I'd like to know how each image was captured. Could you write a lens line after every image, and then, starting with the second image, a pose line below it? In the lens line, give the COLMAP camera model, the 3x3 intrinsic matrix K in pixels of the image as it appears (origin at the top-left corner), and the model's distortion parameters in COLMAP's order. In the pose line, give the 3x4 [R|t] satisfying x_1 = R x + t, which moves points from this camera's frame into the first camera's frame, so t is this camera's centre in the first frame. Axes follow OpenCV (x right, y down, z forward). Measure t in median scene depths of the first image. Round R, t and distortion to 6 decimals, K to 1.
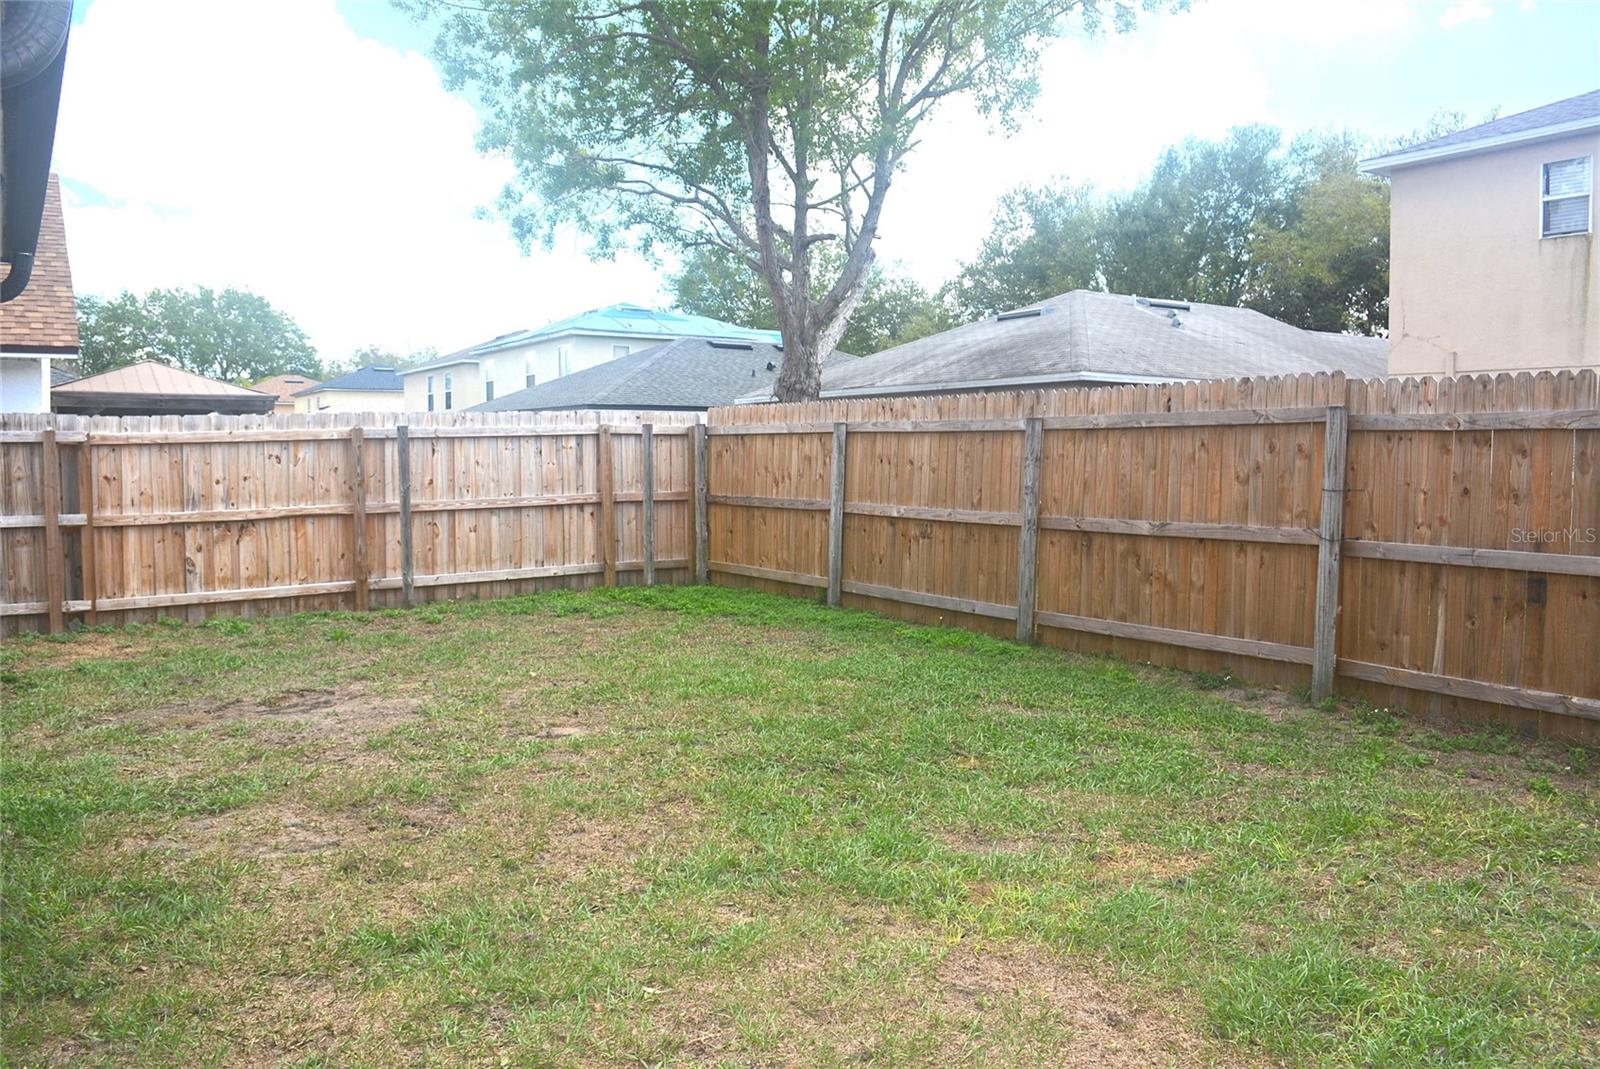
lens RADIAL K [[1256.8, 0, 798.5], [0, 1256.8, 537.1], [0, 0, 1]] dist [-0.066754, -0.009208]
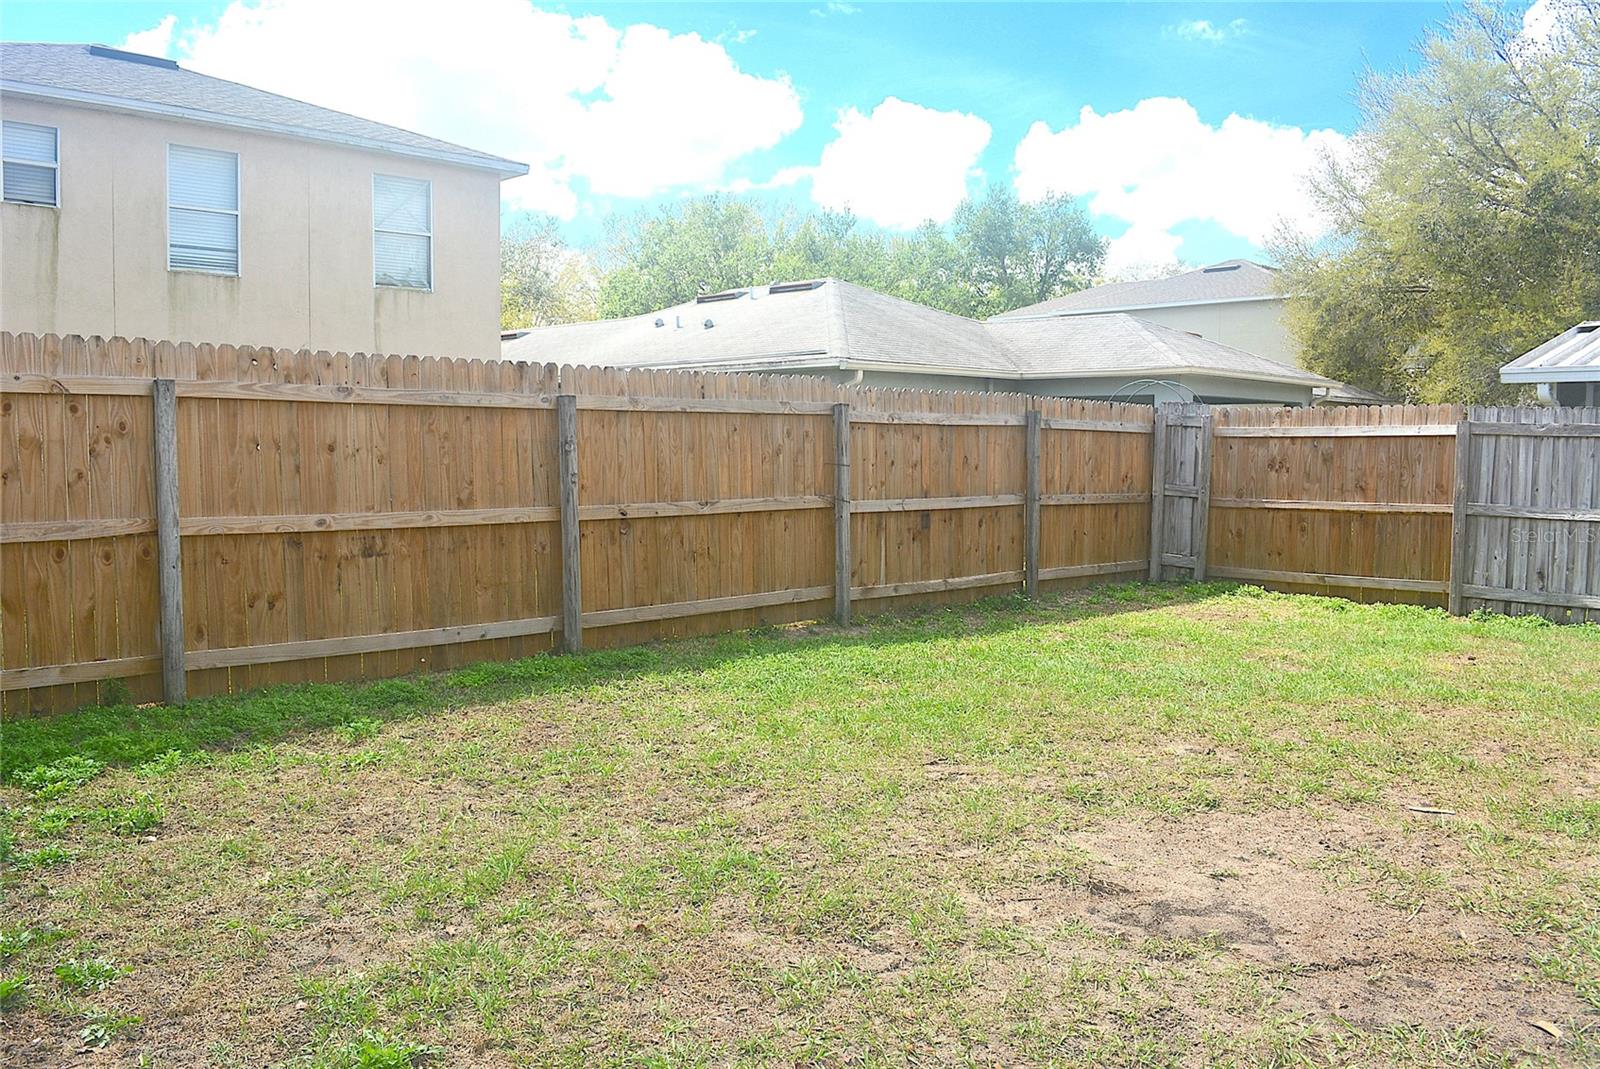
lens RADIAL K [[1256.8, 0, 799.1], [0, 1256.8, 537.8], [0, 0, 1]] dist [-0.066754, -0.009208]
pose [[-0.209108, -0.073674, 0.975113, -0.729159], [0.058639, 0.994419, 0.087708, -0.066226], [-0.976133, 0.075520, -0.203620, 1.070484]]
